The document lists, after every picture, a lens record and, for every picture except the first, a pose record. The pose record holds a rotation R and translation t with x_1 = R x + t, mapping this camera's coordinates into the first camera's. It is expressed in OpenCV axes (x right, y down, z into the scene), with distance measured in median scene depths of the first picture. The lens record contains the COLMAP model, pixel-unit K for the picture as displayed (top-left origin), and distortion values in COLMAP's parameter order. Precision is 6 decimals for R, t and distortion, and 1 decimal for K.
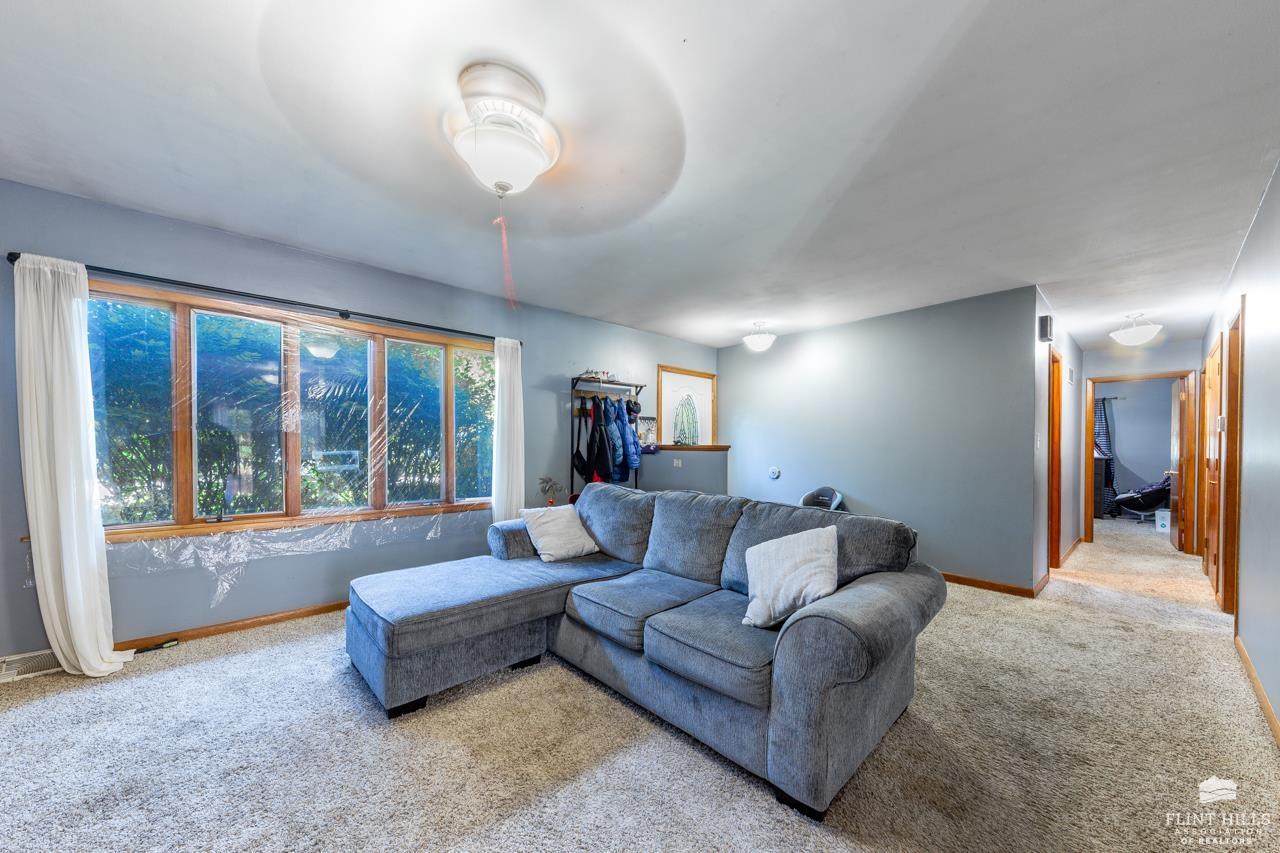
lens RADIAL K [[448.3, 0, 638.3], [0, 448.3, 445.9], [0, 0, 1]] dist [0.000574, 0.000024]
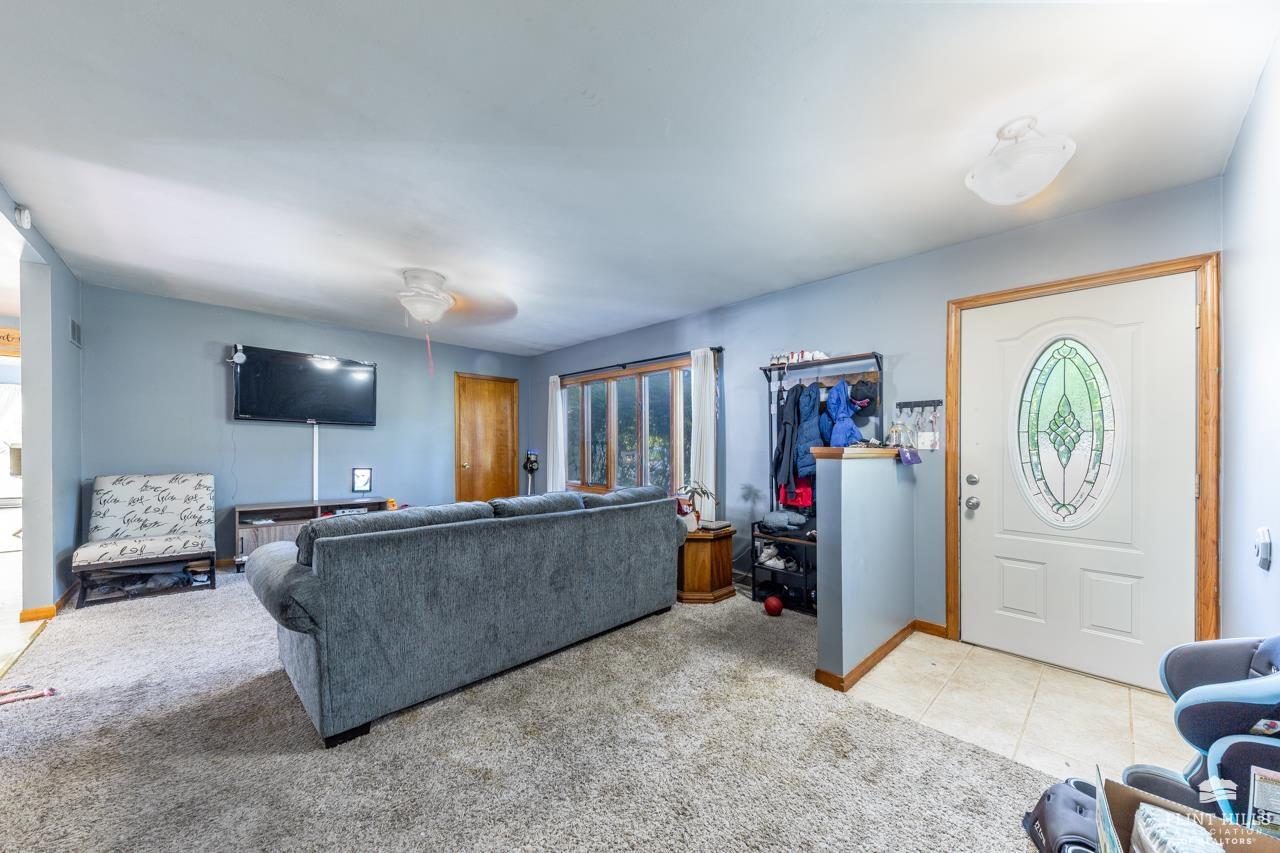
lens RADIAL K [[451.5, 0, 638.0], [0, 451.5, 447.3], [0, 0, 1]] dist [0.000249, -0.000070]
pose [[0.032092, 0.005767, -0.999468, 0.769648], [-0.001617, 0.999982, 0.005718, -0.011541], [0.999484, 0.001432, 0.032101, 0.810764]]
